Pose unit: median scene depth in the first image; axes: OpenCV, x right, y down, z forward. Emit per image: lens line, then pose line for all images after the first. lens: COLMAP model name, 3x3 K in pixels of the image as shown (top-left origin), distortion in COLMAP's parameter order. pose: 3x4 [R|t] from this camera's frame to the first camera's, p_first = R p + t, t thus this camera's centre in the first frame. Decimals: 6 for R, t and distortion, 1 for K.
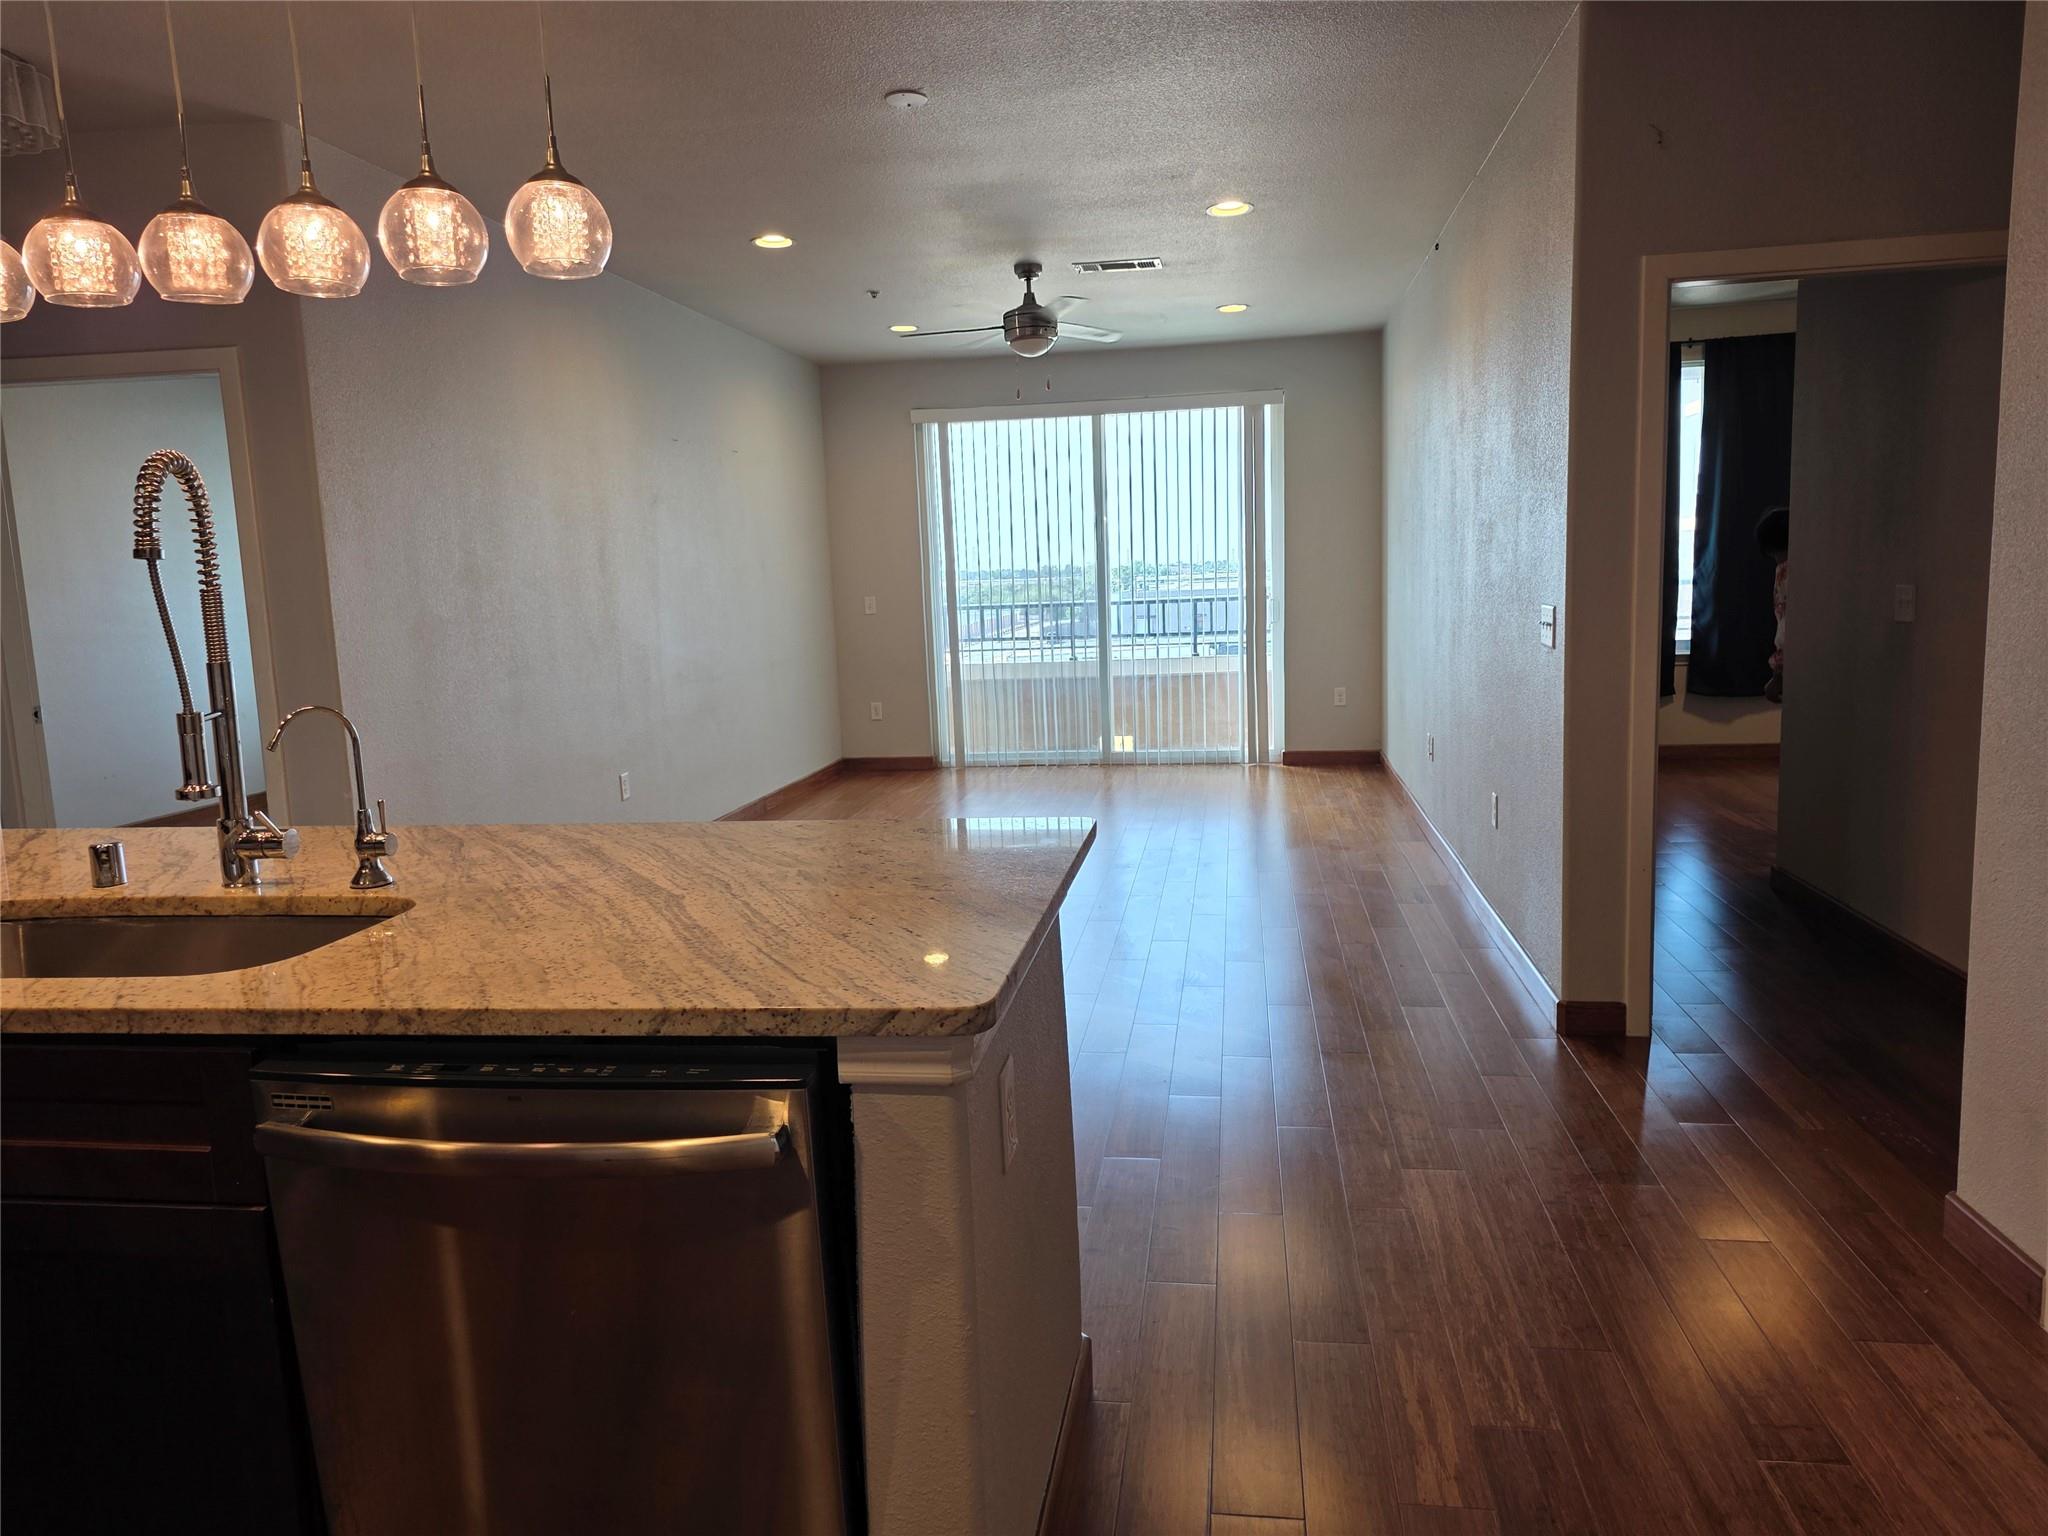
lens RADIAL K [[1358.4, 0, 1016.8], [0, 1358.4, 737.5], [0, 0, 1]] dist [0.058805, -0.057782]
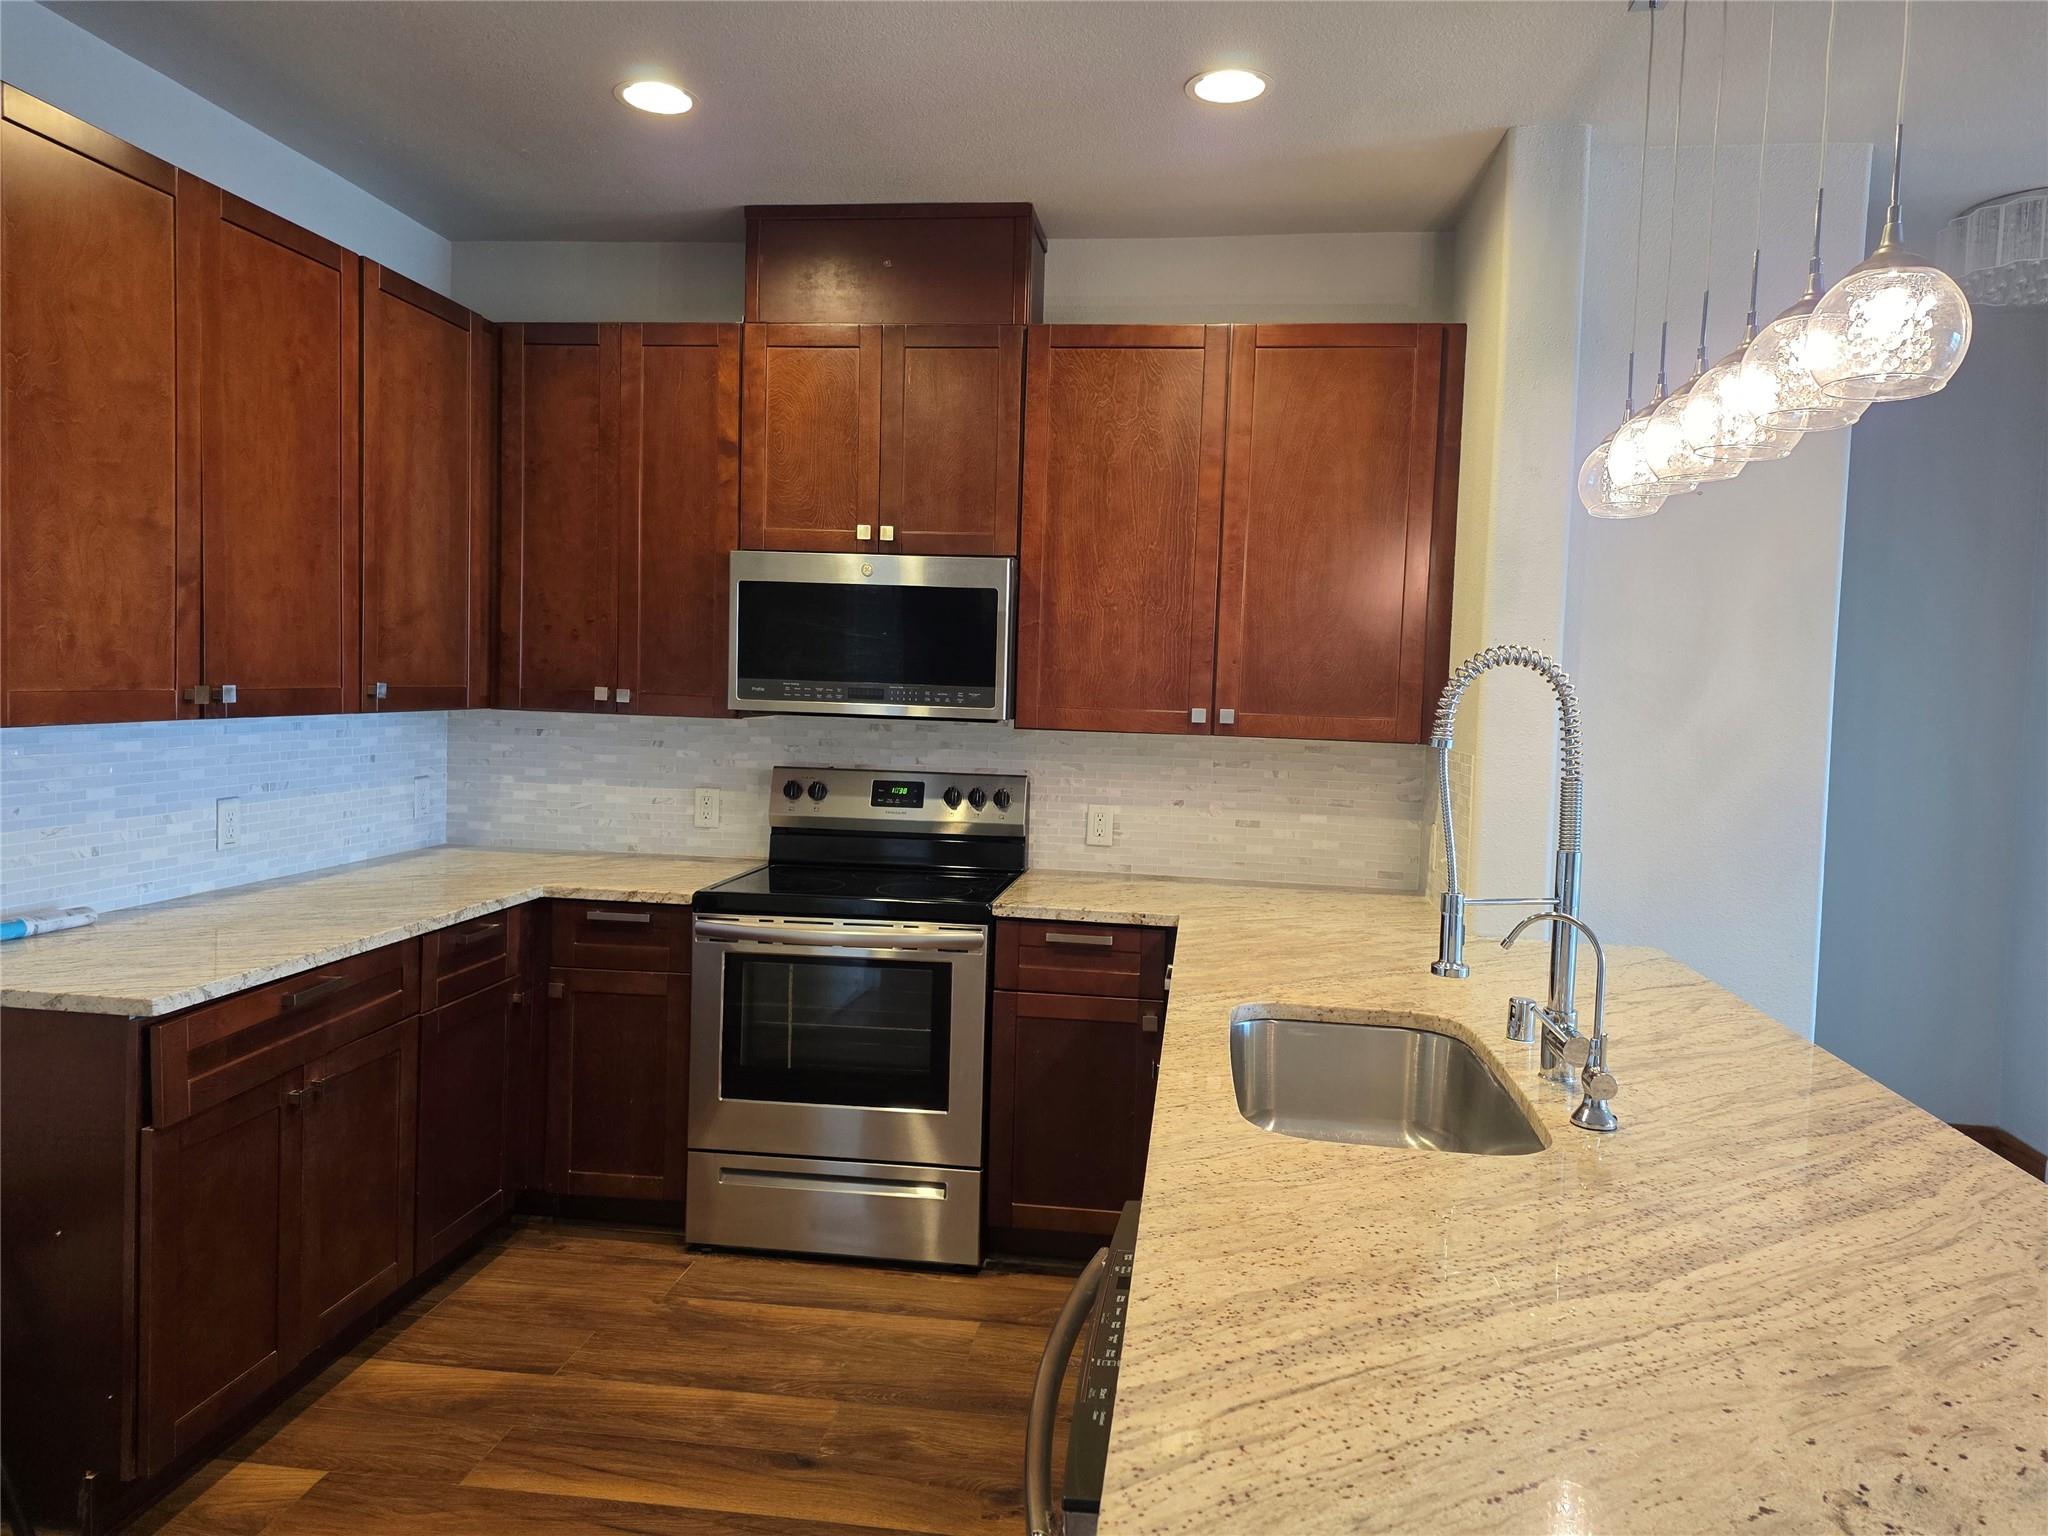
lens RADIAL K [[1358.4, 0, 1052.0], [0, 1358.4, 723.9], [0, 0, 1]] dist [0.058805, -0.057782]
pose [[0.024277, 0.072118, -0.997101, 0.525448], [-0.155219, 0.985571, 0.067505, -0.208419], [0.987582, 0.153130, 0.035121, 0.796437]]
